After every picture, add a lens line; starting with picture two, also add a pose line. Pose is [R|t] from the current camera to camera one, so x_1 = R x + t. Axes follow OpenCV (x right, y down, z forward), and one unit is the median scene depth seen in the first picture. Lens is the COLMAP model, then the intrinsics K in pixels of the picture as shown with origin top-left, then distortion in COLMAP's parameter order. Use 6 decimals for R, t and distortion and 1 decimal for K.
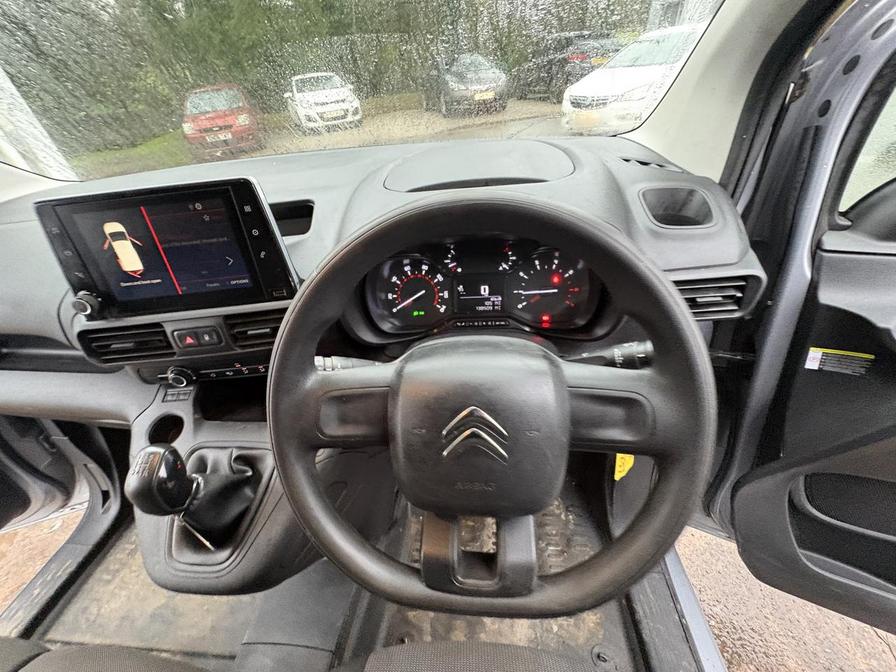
lens RADIAL K [[357.8, 0, 447.5], [0, 357.8, 338.6], [0, 0, 1]] dist [0.004564, -0.000429]
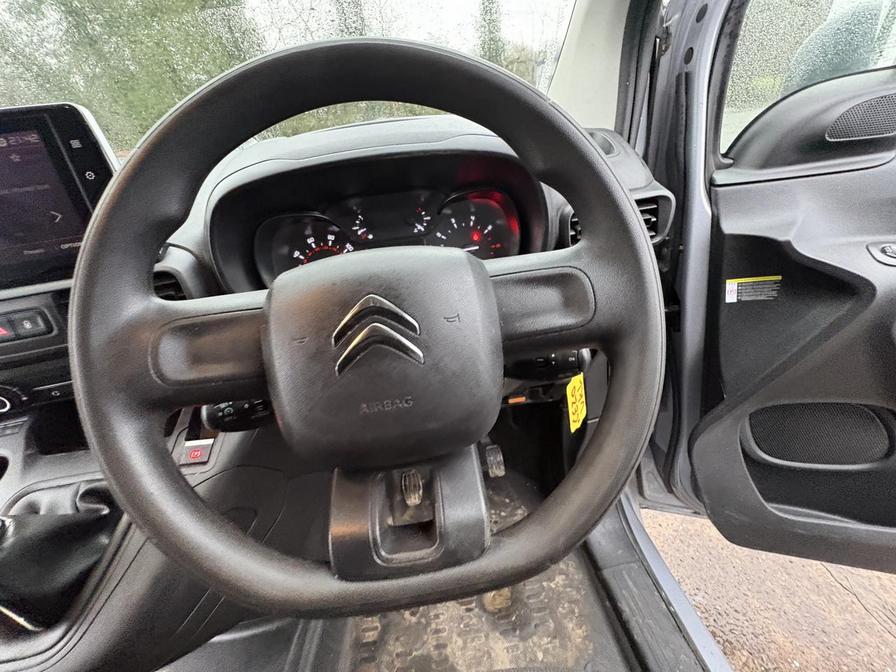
lens RADIAL K [[357.8, 0, 446.8], [0, 357.8, 340.2], [0, 0, 1]] dist [0.004564, -0.000429]
pose [[0.981093, -0.114003, 0.156399, 0.051187], [0.133337, 0.983869, -0.119258, 0.198128], [-0.140280, 0.137856, 0.980468, 0.129545]]
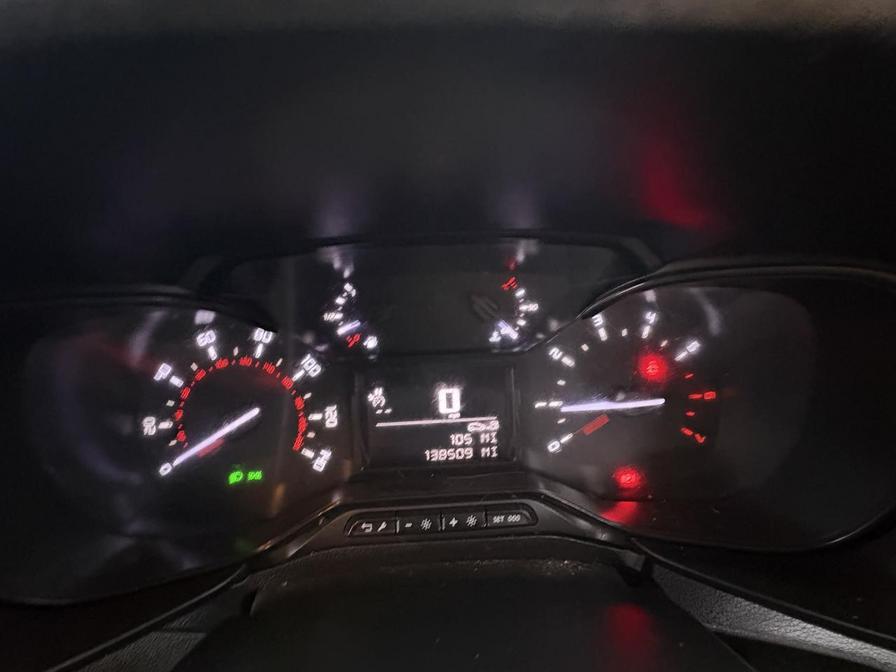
lens RADIAL K [[357.8, 0, 445.4], [0, 357.8, 334.6], [0, 0, 1]] dist [0.004564, -0.000429]
pose [[0.989367, -0.008459, 0.145197, 0.053330], [0.032136, 0.986348, -0.161508, -0.144800], [-0.141848, 0.164456, 0.976132, 0.673345]]
